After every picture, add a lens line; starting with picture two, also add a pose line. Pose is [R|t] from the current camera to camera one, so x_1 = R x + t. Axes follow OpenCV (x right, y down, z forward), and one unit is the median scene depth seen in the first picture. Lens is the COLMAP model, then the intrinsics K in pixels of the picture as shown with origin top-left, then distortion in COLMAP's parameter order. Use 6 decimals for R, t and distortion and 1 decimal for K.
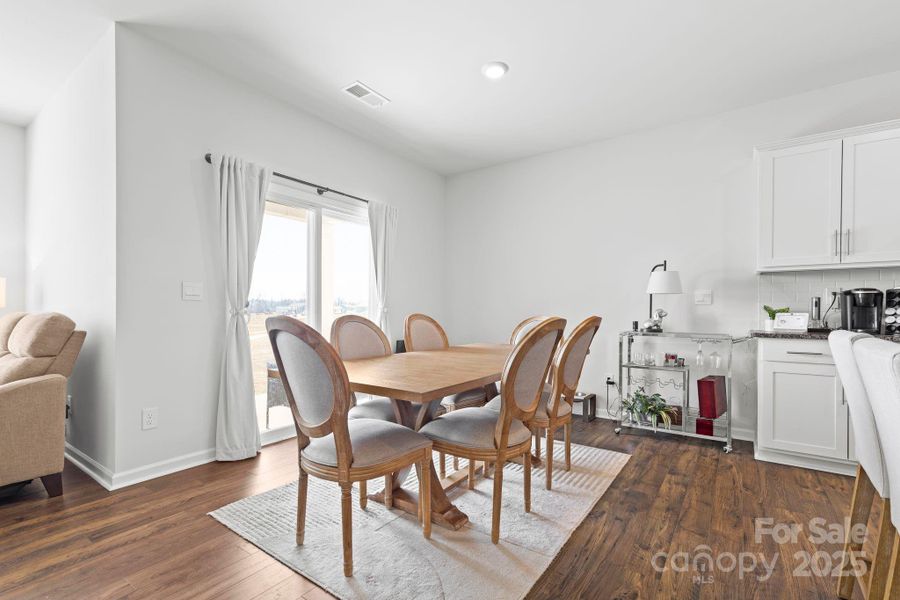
lens RADIAL K [[408.9, 0, 447.0], [0, 408.9, 310.5], [0, 0, 1]] dist [0.001397, -0.000310]
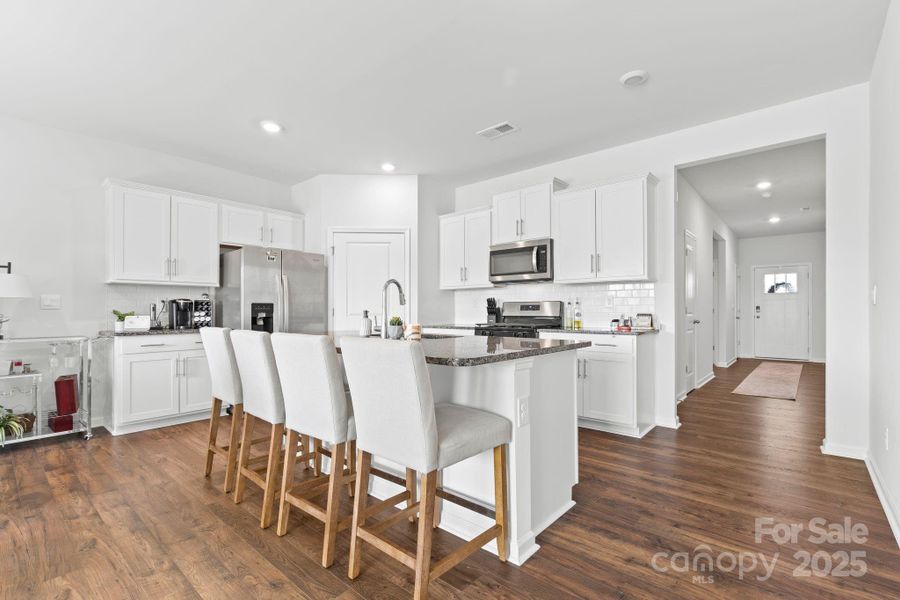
lens RADIAL K [[408.9, 0, 456.2], [0, 408.9, 306.3], [0, 0, 1]] dist [0.001397, -0.000310]
pose [[0.087272, 0.005993, 0.996167, -0.372051], [0.006368, 0.999958, -0.006573, -0.009770], [-0.996164, 0.006917, 0.087230, -0.125958]]
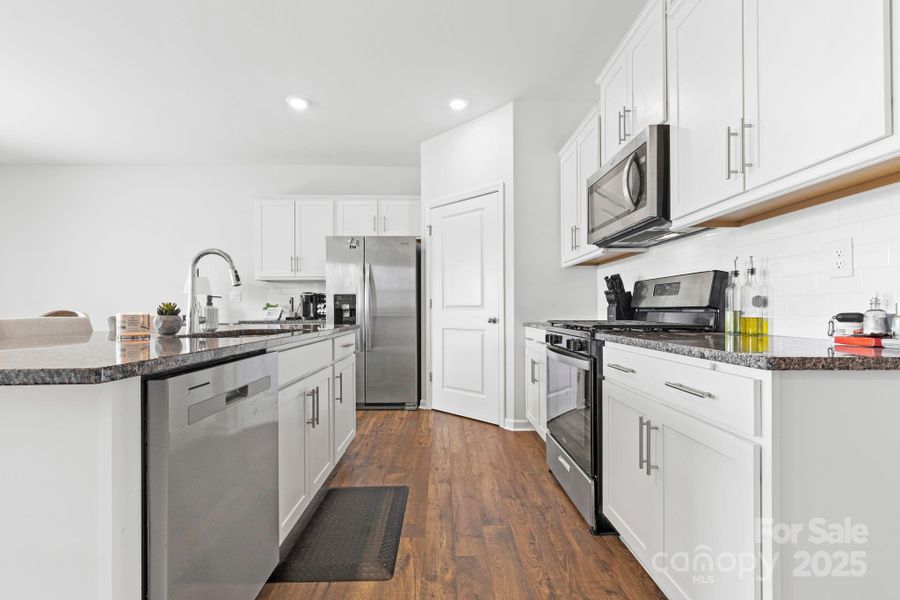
lens RADIAL K [[408.9, 0, 440.5], [0, 408.9, 302.6], [0, 0, 1]] dist [0.001397, -0.000310]
pose [[0.813452, 0.002570, 0.581627, 0.460096], [0.009223, 0.999807, -0.017318, 0.020717], [-0.581559, 0.019452, 0.813271, -0.630565]]
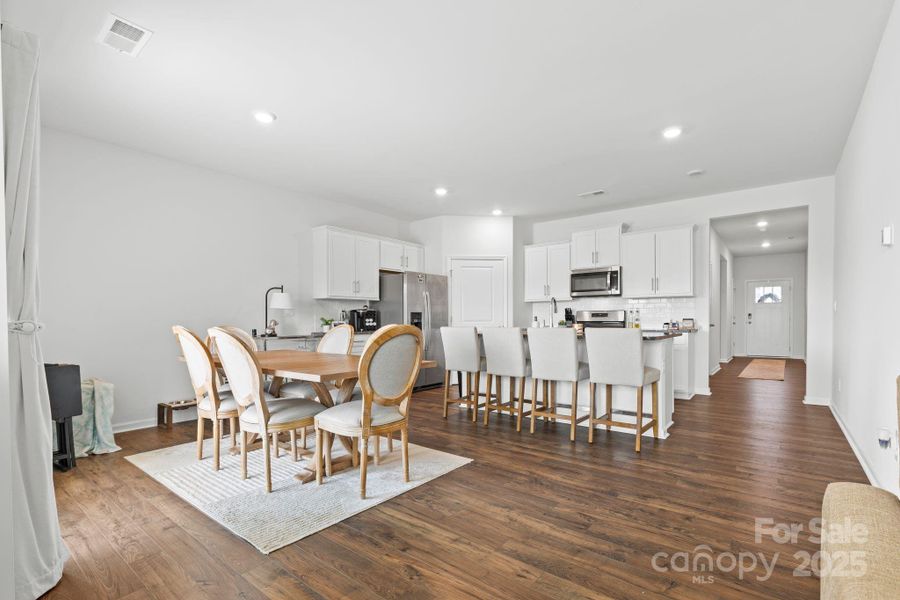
lens RADIAL K [[408.9, 0, 459.0], [0, 408.9, 323.3], [0, 0, 1]] dist [0.001397, -0.000310]
pose [[0.049174, -0.015181, 0.998675, -0.992969], [0.009117, 0.999850, 0.014750, -0.008037], [-0.998749, 0.008379, 0.049305, 0.368439]]
